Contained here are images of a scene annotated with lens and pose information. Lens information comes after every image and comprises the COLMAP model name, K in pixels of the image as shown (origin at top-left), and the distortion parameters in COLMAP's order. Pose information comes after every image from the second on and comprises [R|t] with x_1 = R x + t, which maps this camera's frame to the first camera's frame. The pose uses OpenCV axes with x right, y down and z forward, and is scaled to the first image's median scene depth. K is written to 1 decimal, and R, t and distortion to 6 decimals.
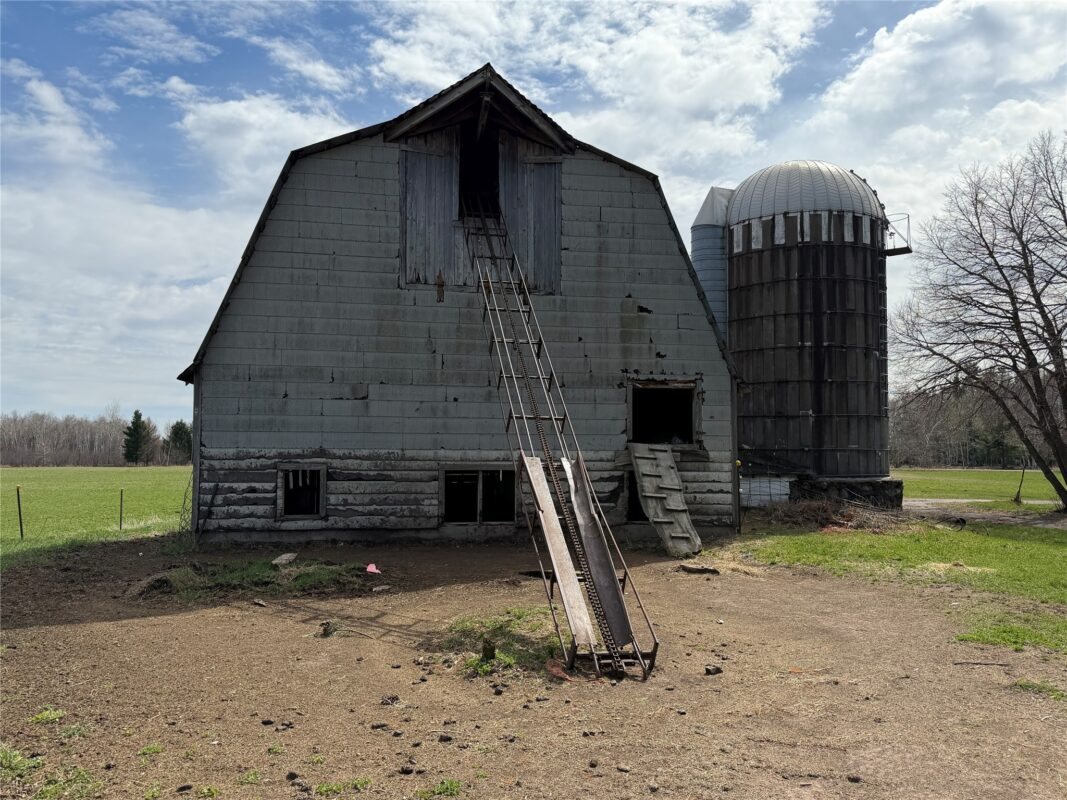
lens RADIAL K [[767.0, 0, 533.5], [0, 767.0, 400.0], [0, 0, 1]] dist [0.134890, -0.189000]
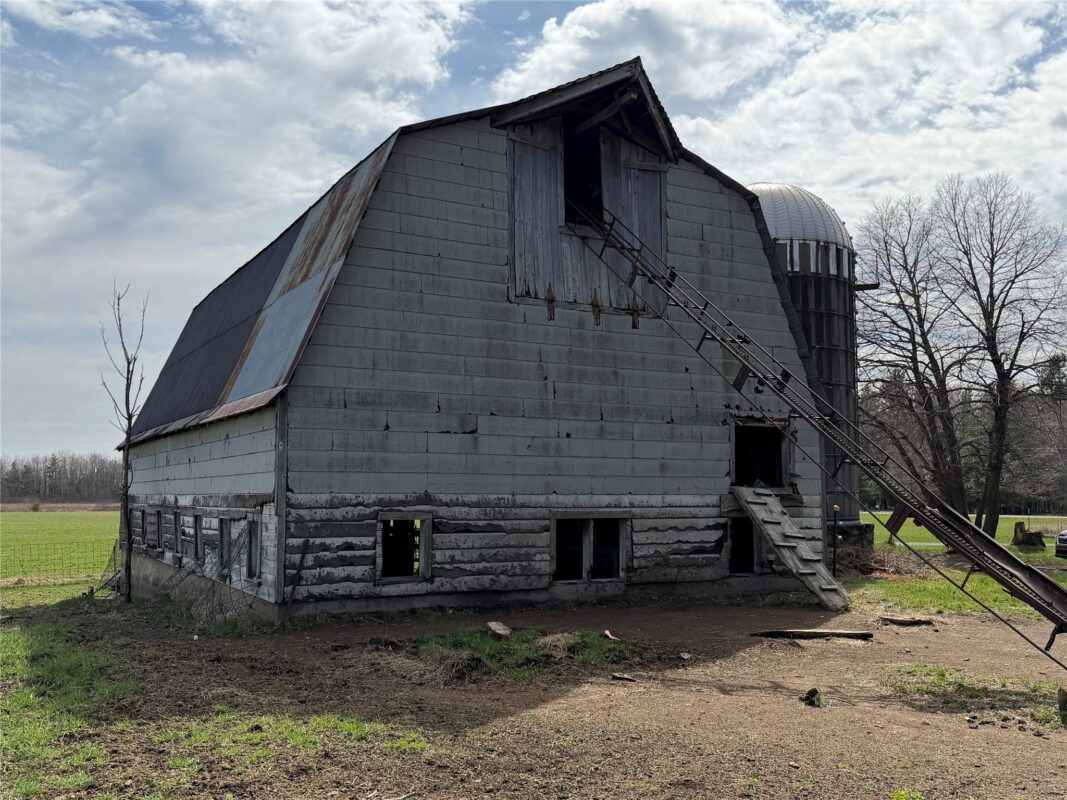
lens RADIAL K [[948.5, 0, 533.5], [0, 948.5, 400.0], [0, 0, 1]] dist [0.113657, 0.003907]
pose [[0.943439, 0.028487, 0.330321, -0.487652], [-0.018714, 0.999289, -0.032731, -0.004610], [-0.331019, 0.024698, 0.943301, 0.019233]]
